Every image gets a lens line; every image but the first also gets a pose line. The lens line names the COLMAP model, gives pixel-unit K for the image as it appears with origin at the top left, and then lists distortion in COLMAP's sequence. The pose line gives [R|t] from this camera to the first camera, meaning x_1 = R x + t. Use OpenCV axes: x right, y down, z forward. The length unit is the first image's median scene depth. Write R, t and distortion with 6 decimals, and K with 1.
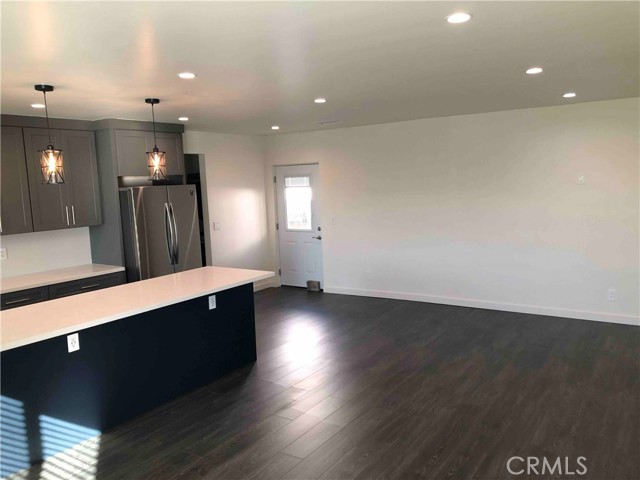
lens RADIAL K [[522.7, 0, 320.5], [0, 522.7, 231.9], [0, 0, 1]] dist [0.034487, -0.034812]
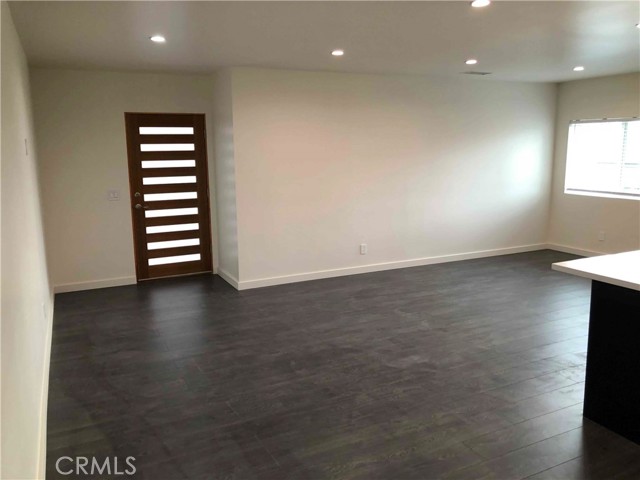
lens RADIAL K [[512.3, 0, 321.1], [0, 512.3, 243.3], [0, 0, 1]] dist [0.007765, -0.004080]
pose [[-0.862541, -0.044807, 0.504000, -0.156858], [0.100143, 0.961251, 0.256842, -0.137017], [-0.495979, 0.272009, -0.824631, 1.662357]]
